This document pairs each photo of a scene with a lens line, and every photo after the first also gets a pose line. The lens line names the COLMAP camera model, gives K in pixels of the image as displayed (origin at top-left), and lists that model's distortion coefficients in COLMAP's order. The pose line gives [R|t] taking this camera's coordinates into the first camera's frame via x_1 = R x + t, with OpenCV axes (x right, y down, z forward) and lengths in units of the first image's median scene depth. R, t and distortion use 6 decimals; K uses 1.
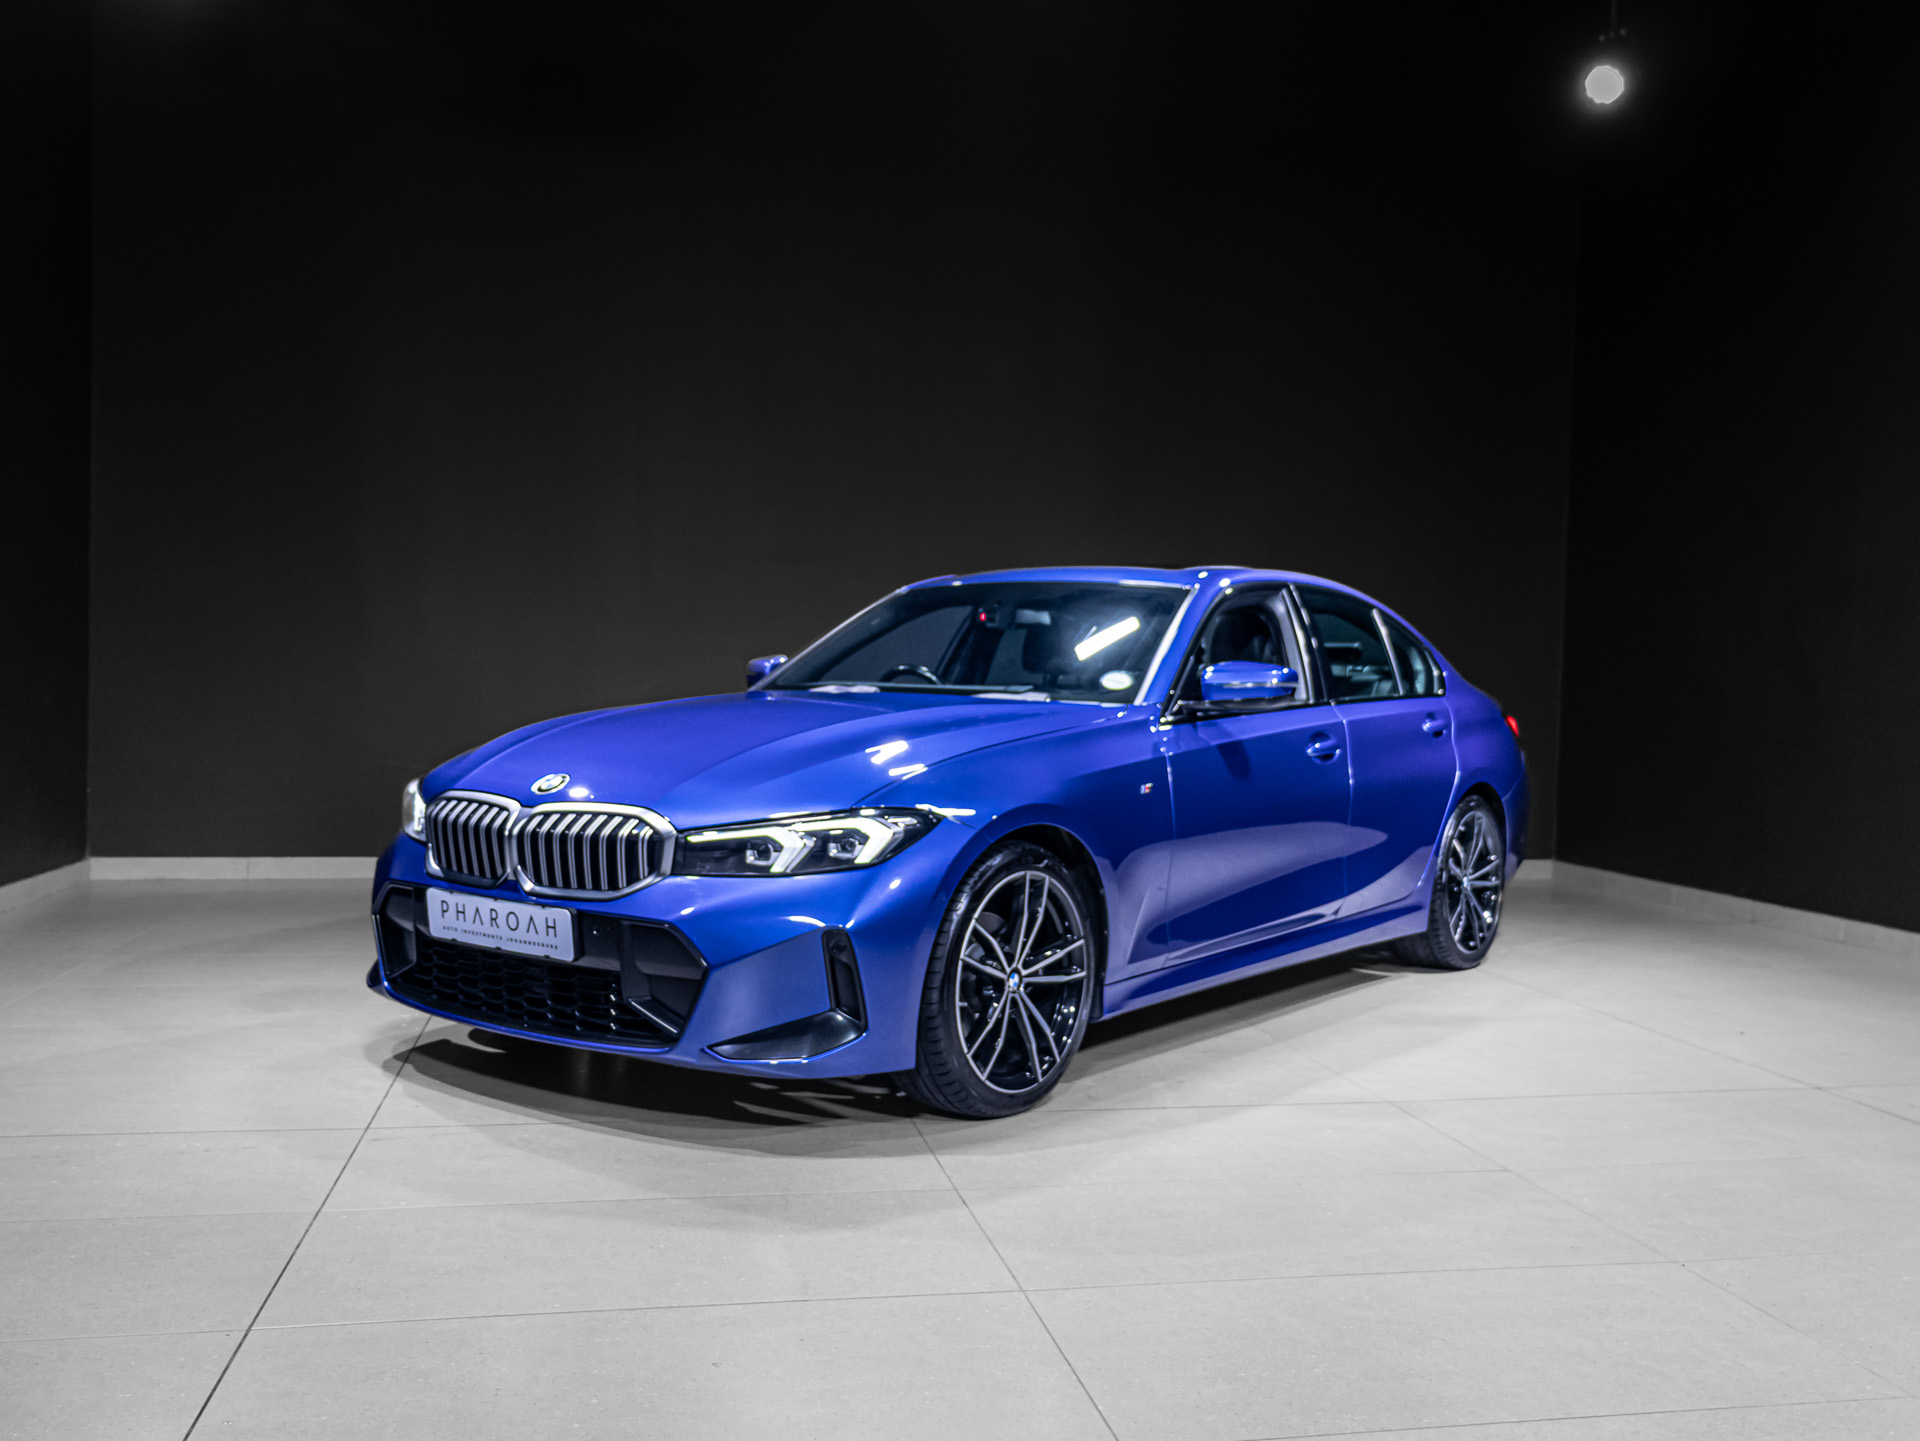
lens RADIAL K [[1743.3, 0, 983.5], [0, 1743.3, 736.8], [0, 0, 1]] dist [0.006621, 0.000000]
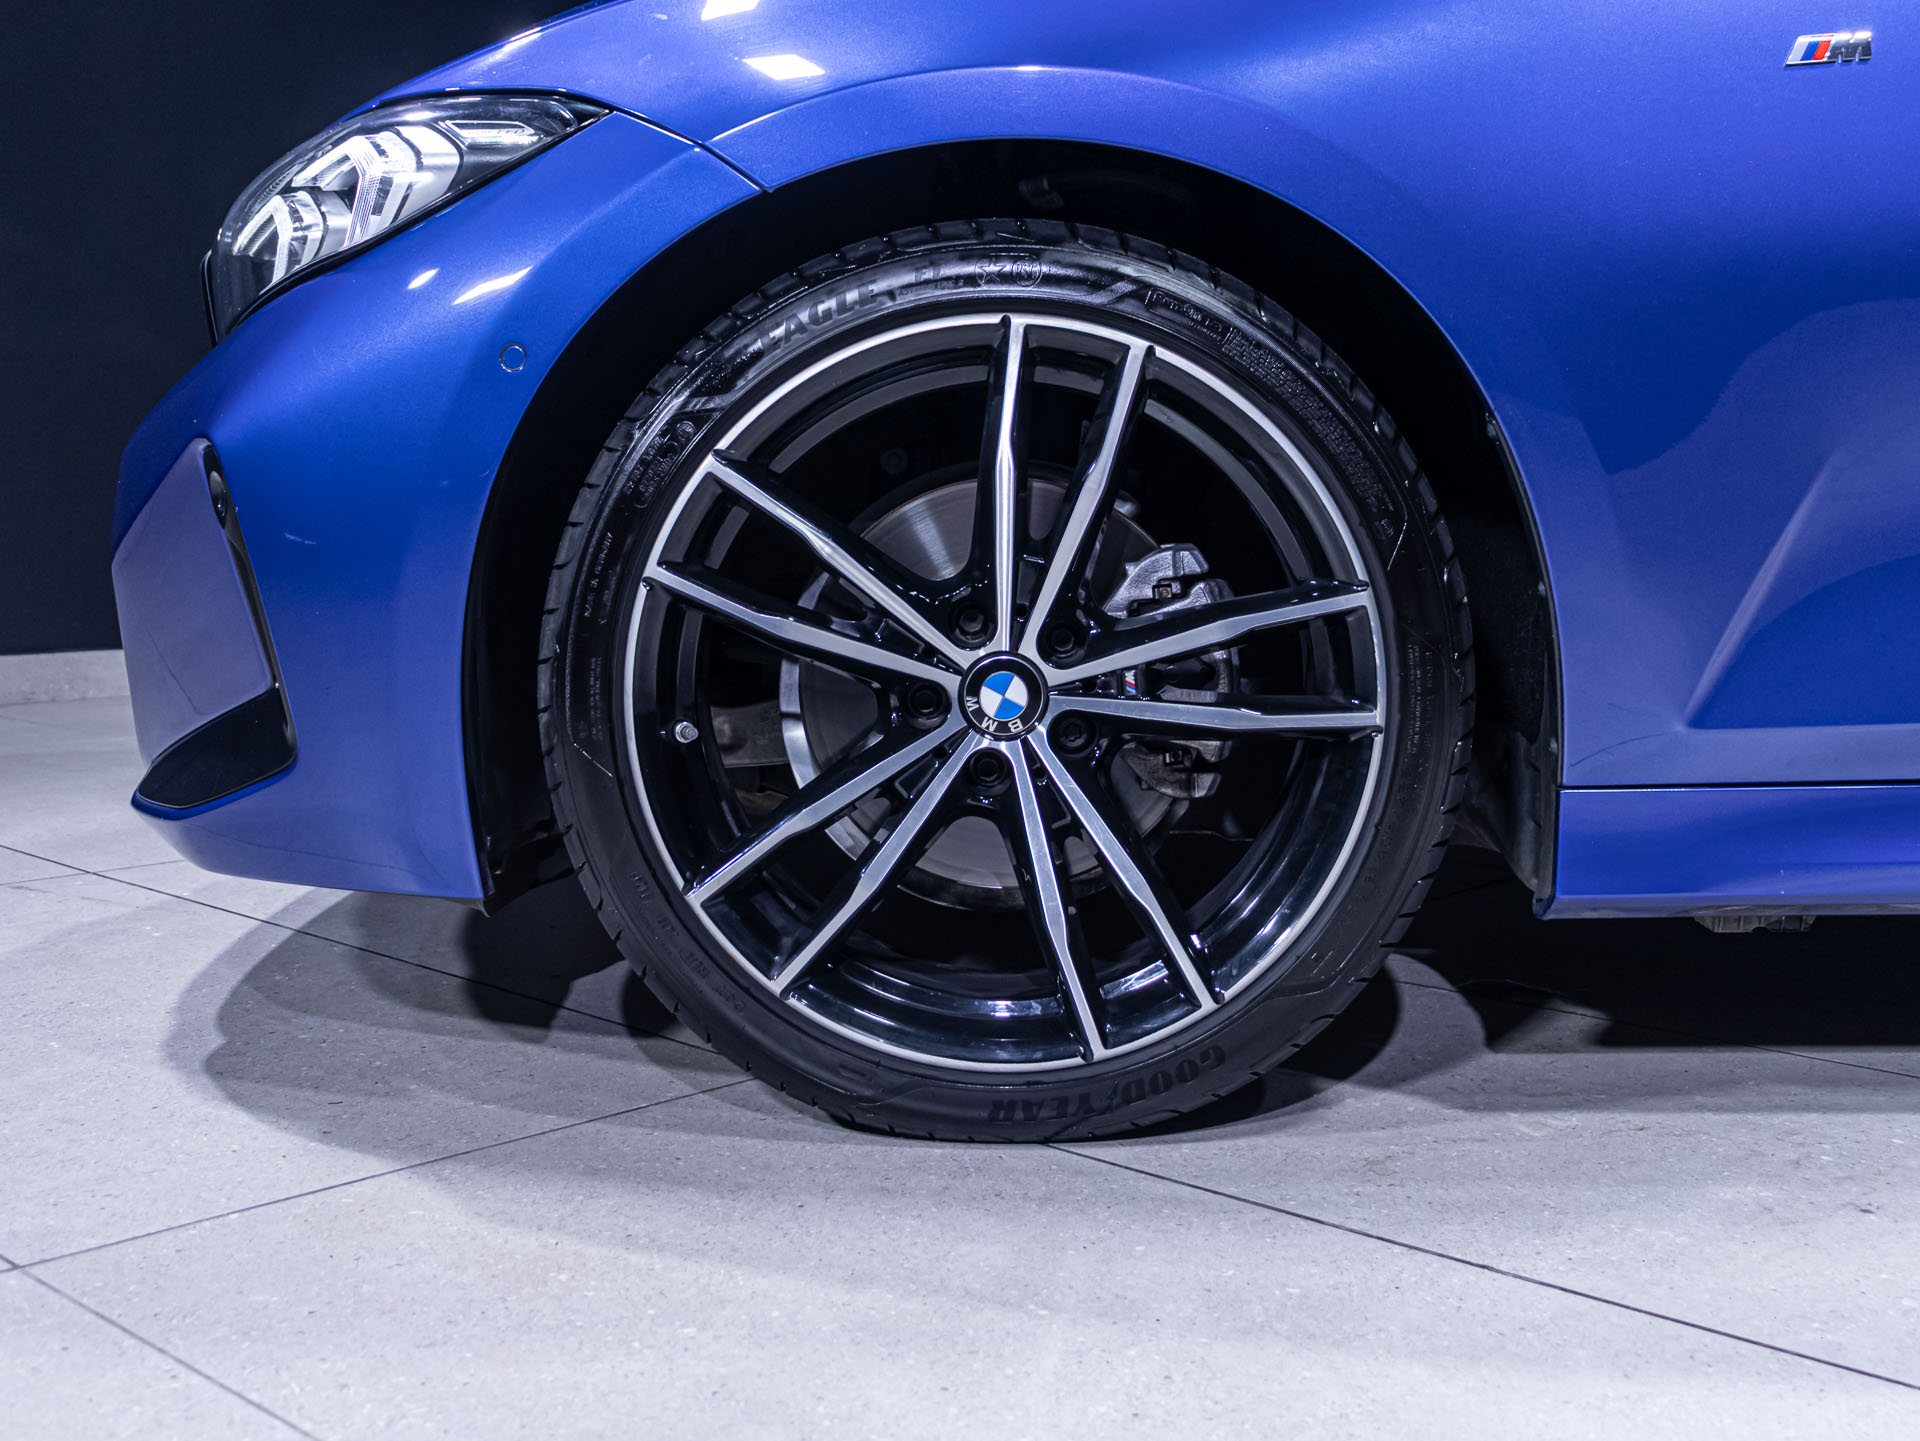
lens RADIAL K [[2172.2, 0, 960.2], [0, 2172.2, 717.0], [0, 0, 1]] dist [-0.019501, 0.000000]
pose [[0.582294, 0.072425, -0.809746, 0.301457], [-0.017294, 0.996902, 0.076728, 0.111722], [0.812794, -0.030674, 0.581743, 0.757194]]
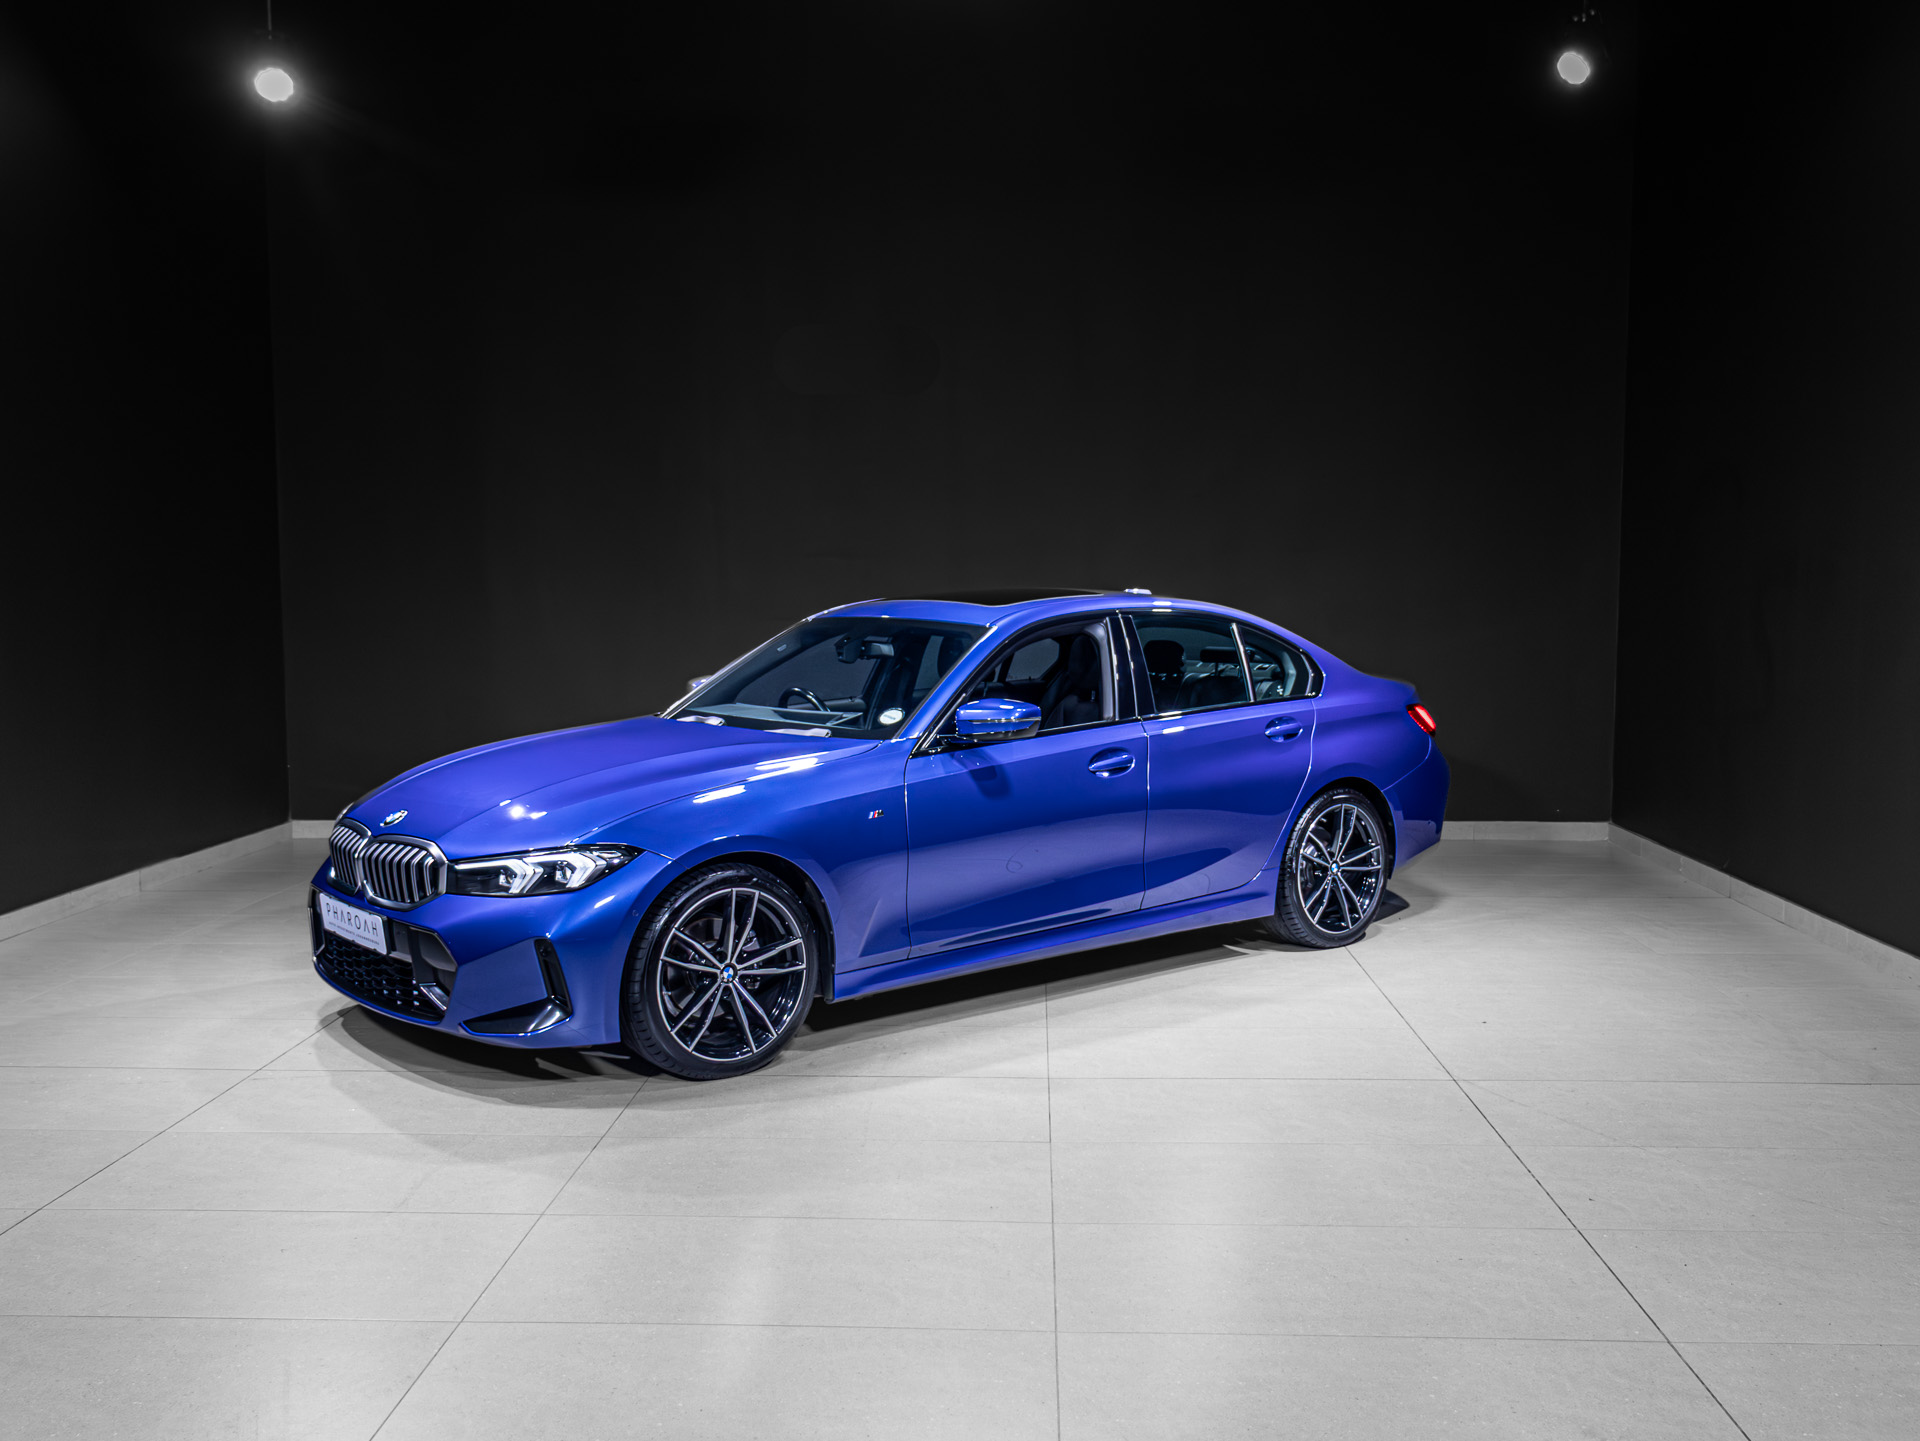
lens RADIAL K [[1743.3, 0, 935.3], [0, 1743.3, 761.7], [0, 0, 1]] dist [0.006621, 0.000000]
pose [[0.967738, -0.001163, -0.251956, 0.469630], [0.019168, 0.997431, 0.069016, -0.095847], [0.251229, -0.071618, 0.965275, -0.172620]]
